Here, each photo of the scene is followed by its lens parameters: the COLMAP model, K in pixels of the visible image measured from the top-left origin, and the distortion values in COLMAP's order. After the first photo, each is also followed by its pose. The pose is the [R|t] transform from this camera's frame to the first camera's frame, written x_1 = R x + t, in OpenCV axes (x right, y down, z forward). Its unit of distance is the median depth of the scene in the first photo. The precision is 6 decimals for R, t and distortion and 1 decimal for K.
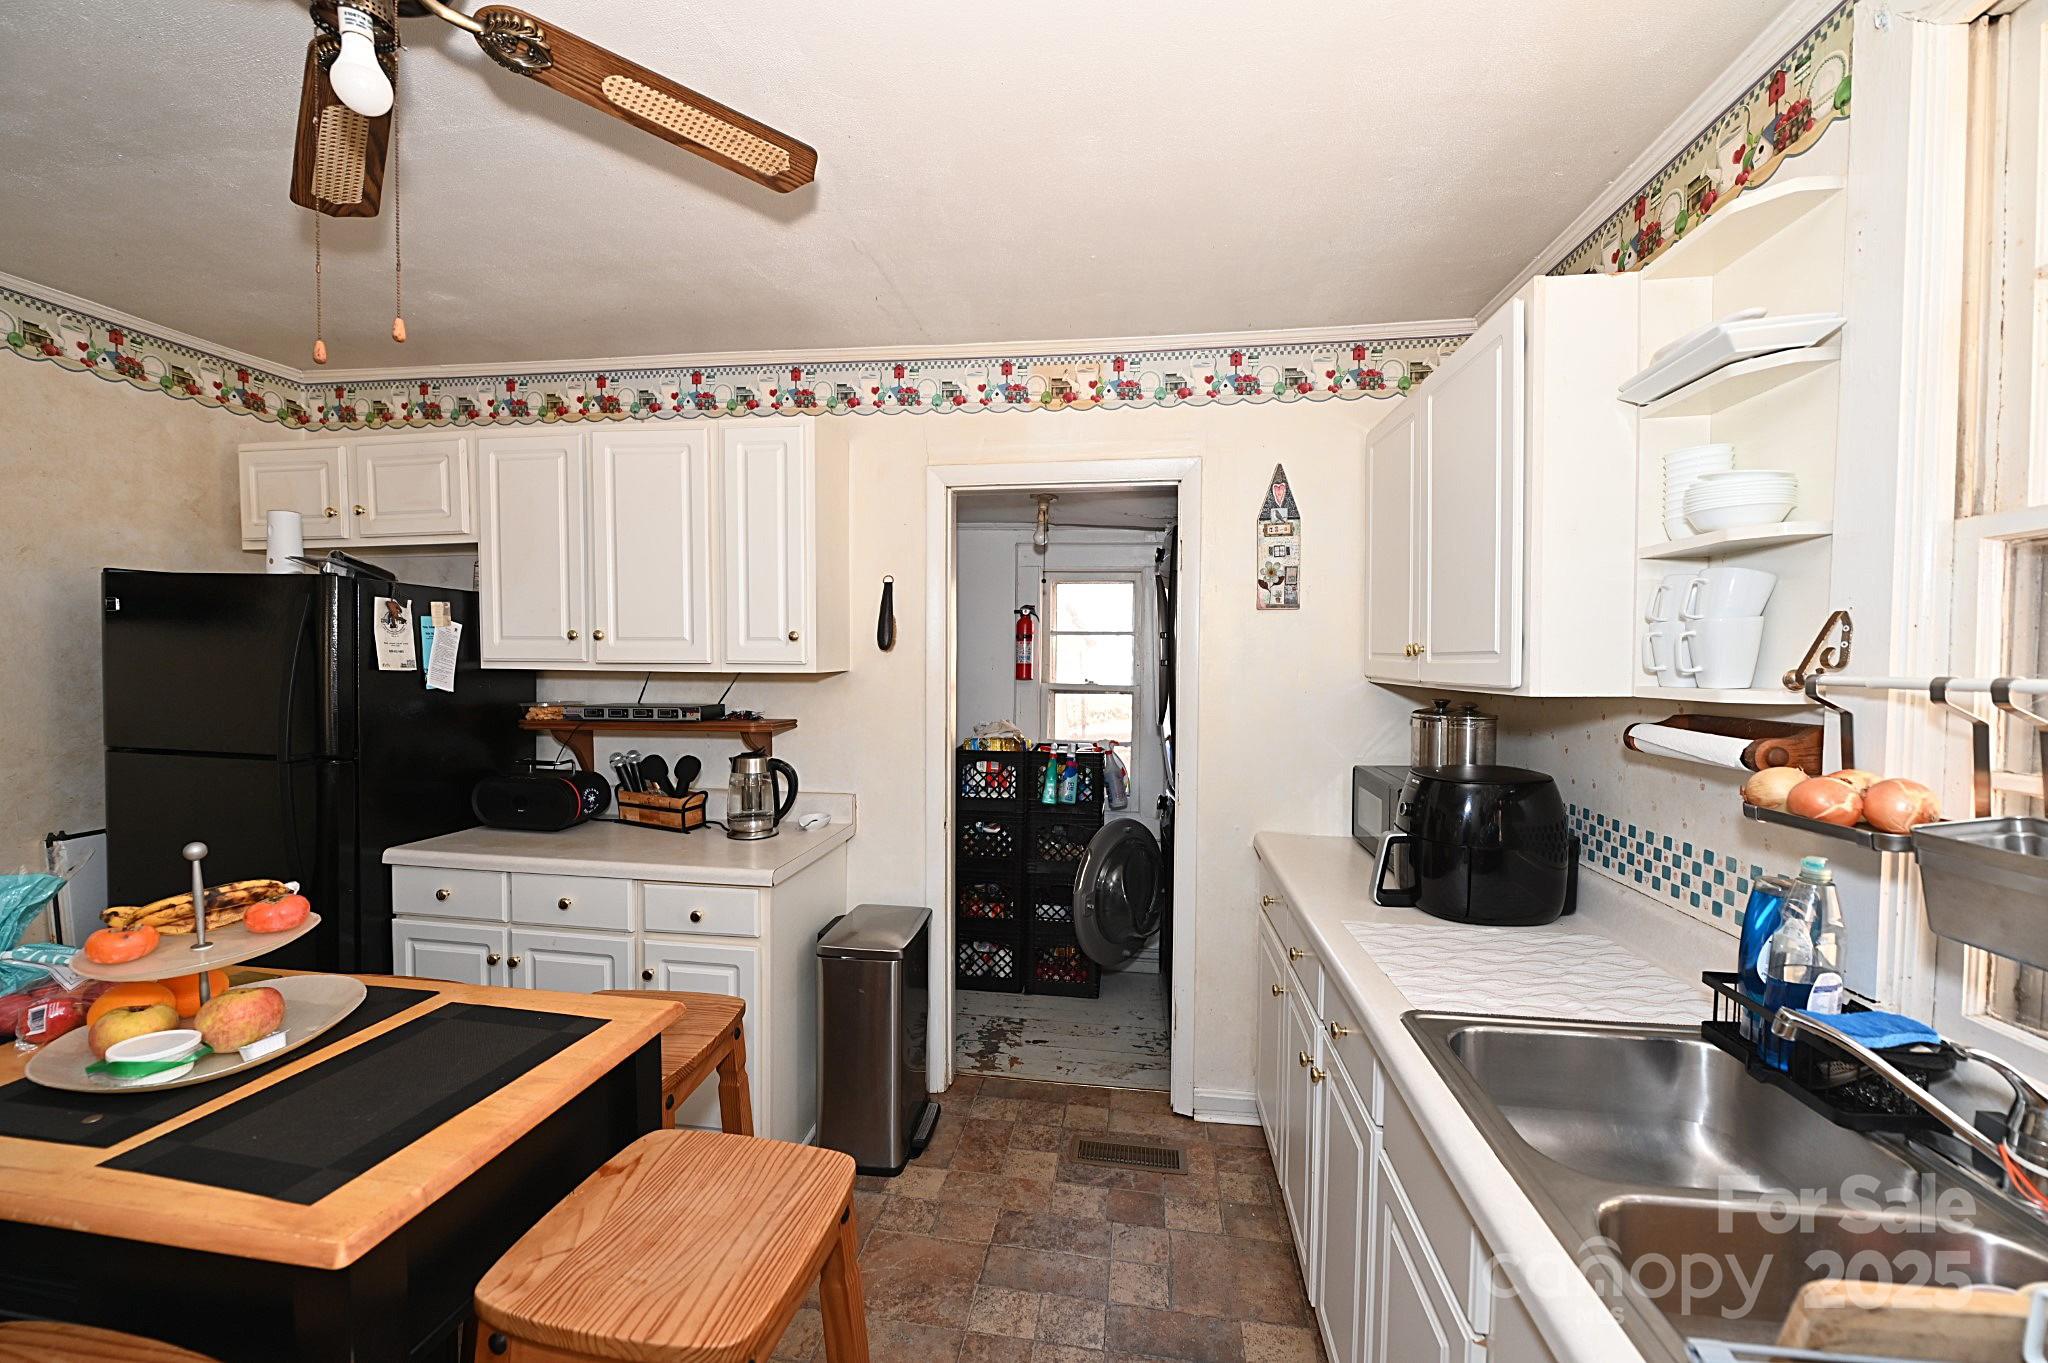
lens RADIAL K [[808.8, 0, 1023.1], [0, 808.8, 692.1], [0, 0, 1]] dist [-0.007280, -0.000986]
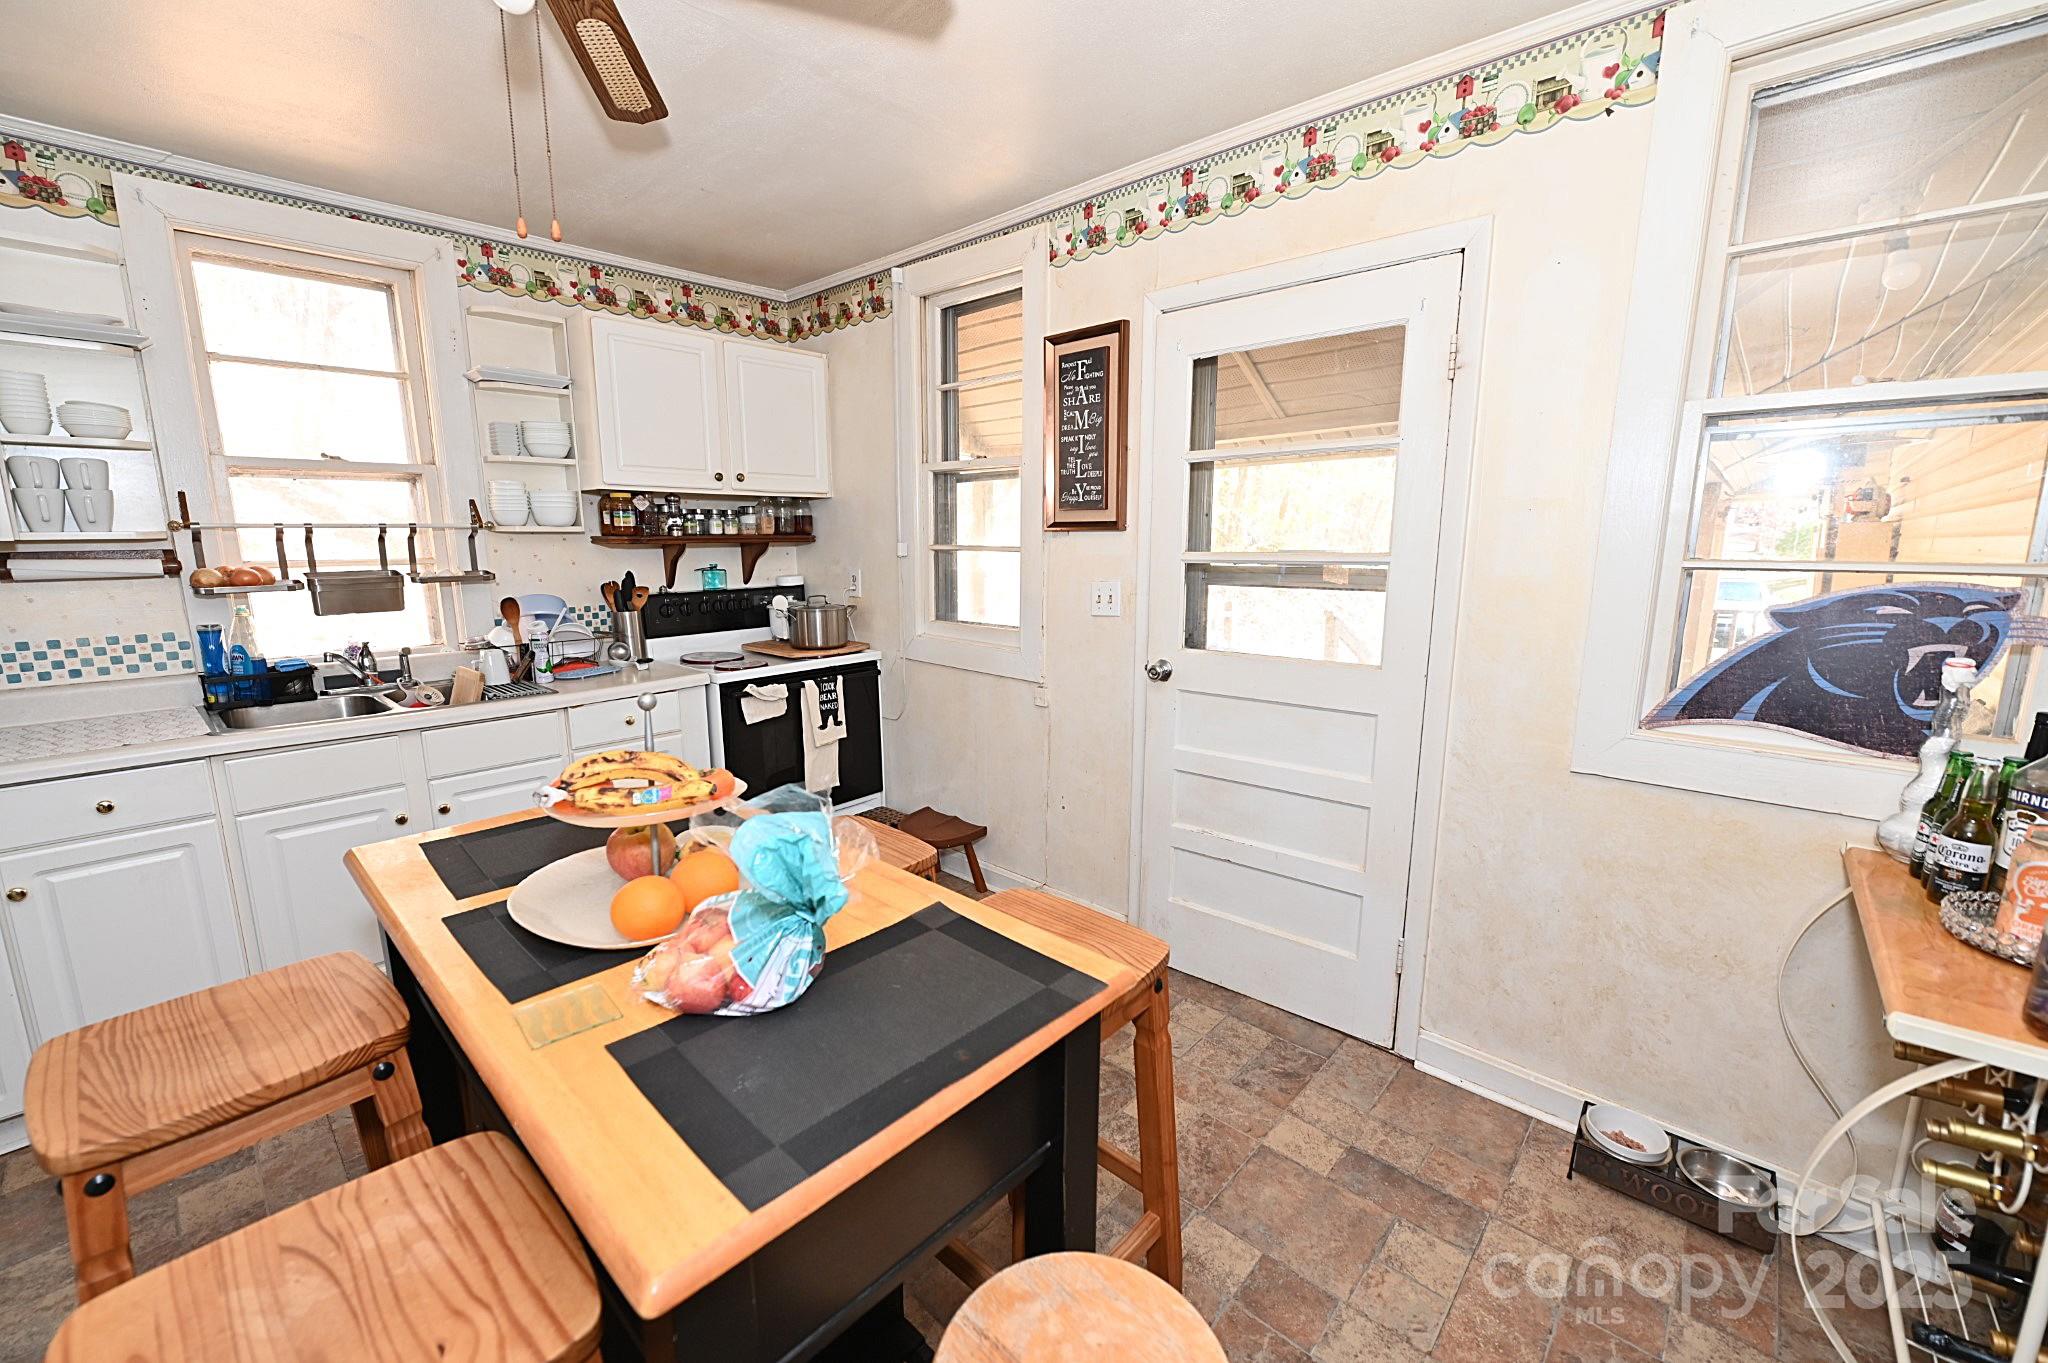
lens RADIAL K [[808.8, 0, 1017.6], [0, 808.8, 685.2], [0, 0, 1]] dist [-0.007280, -0.000986]
pose [[-0.828553, -0.107650, 0.549465, -0.884933], [0.017632, 0.975840, 0.217773, -0.010998], [-0.559633, 0.190125, -0.806637, 0.701095]]
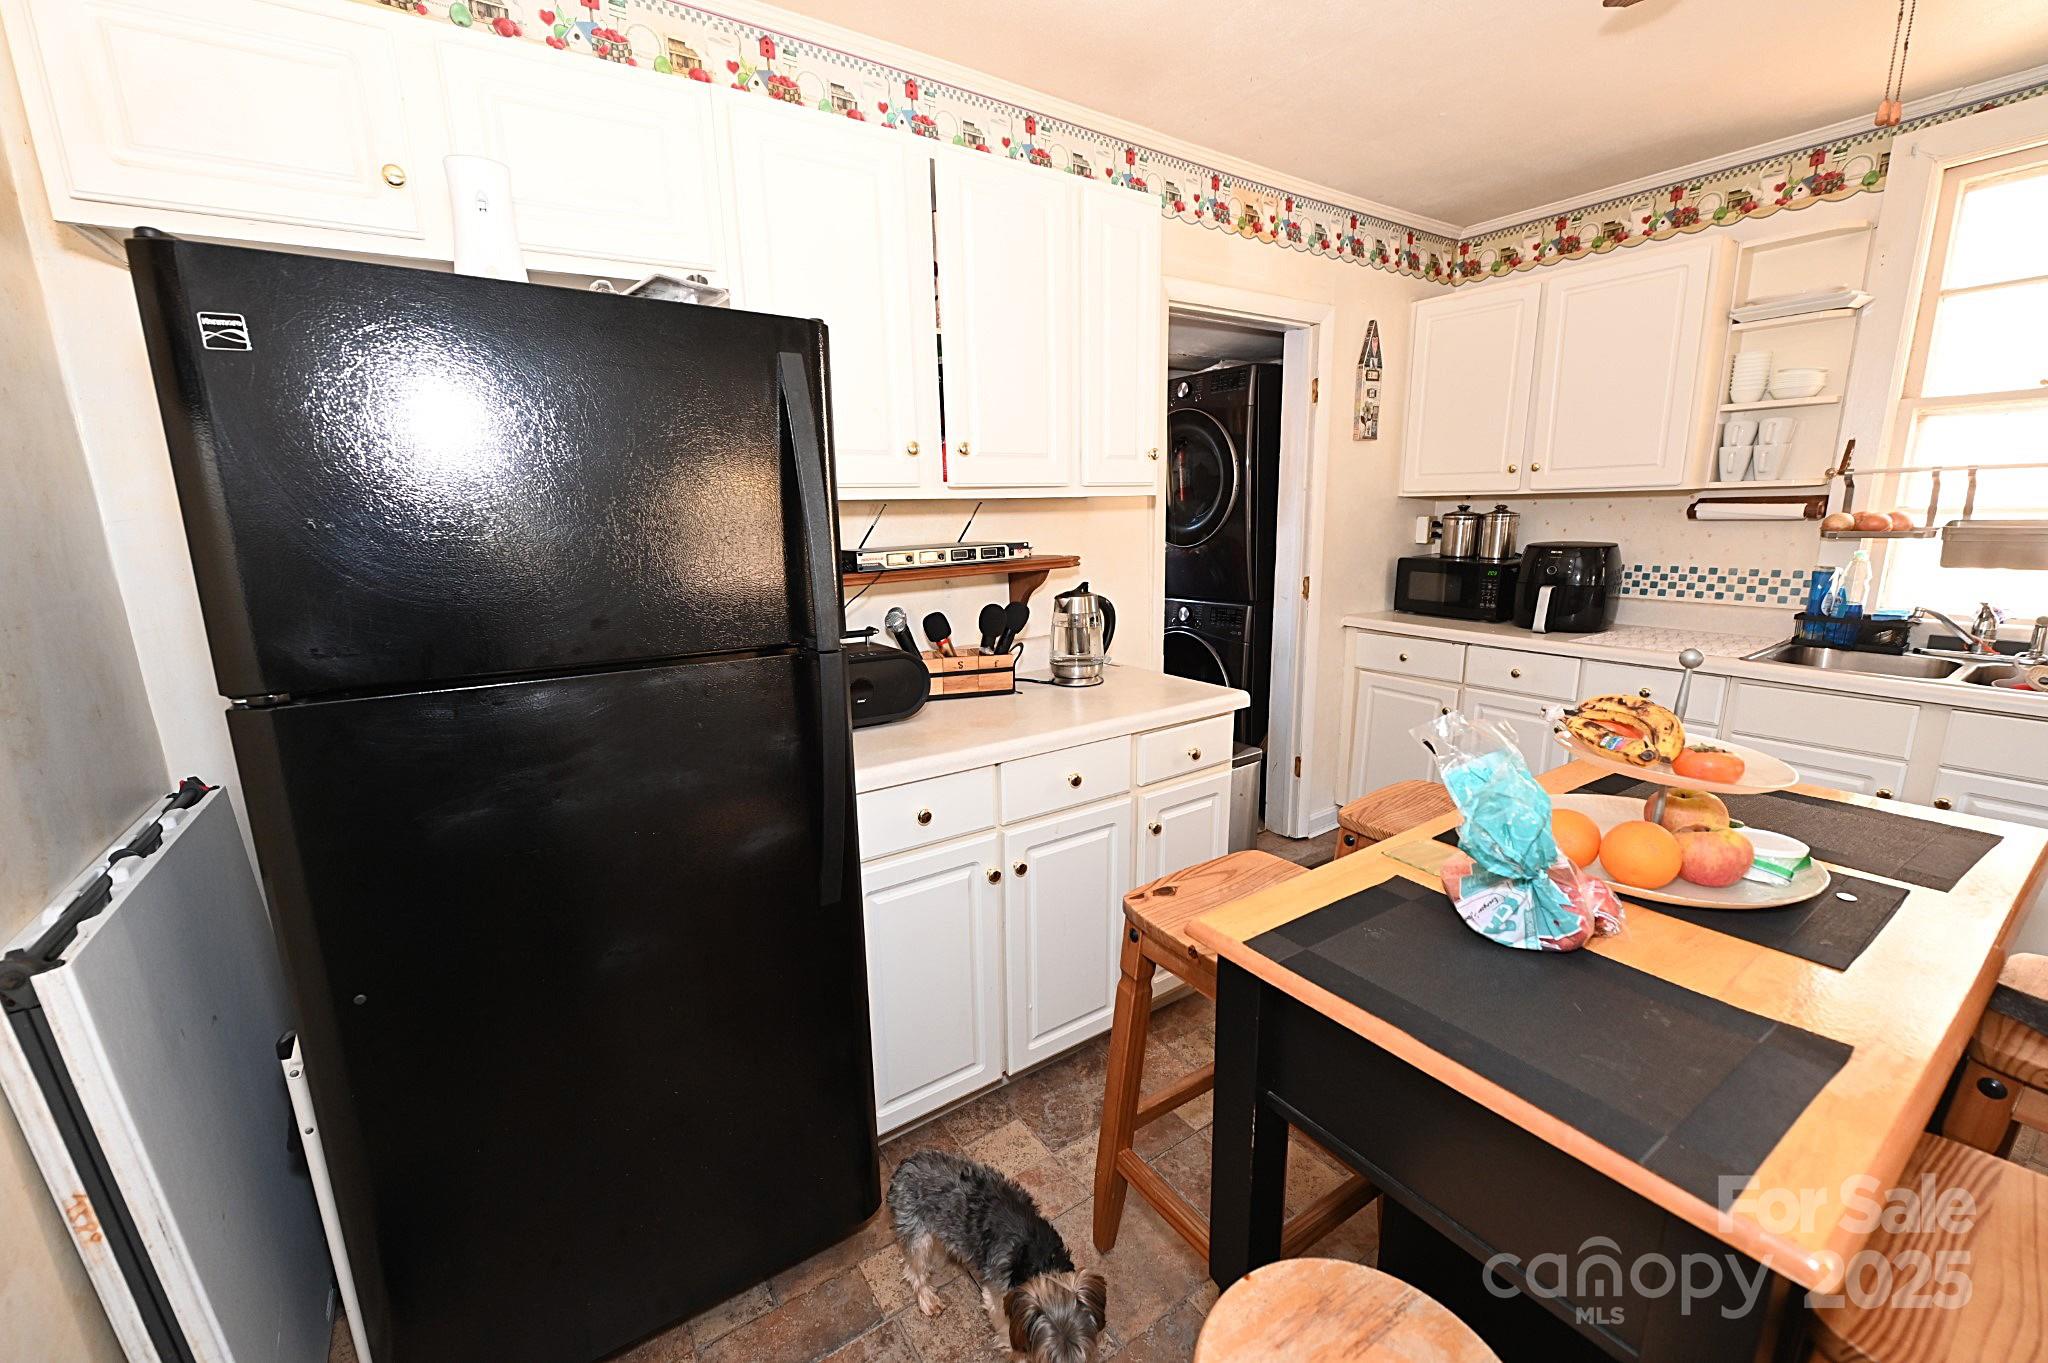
lens RADIAL K [[808.8, 0, 1021.7], [0, 808.8, 690.2], [0, 0, 1]] dist [-0.007280, -0.000986]
pose [[0.737801, -0.172709, 0.652550, -0.999001], [0.058331, 0.979411, 0.193266, 0.007142], [-0.672494, -0.104528, 0.732684, 0.383439]]
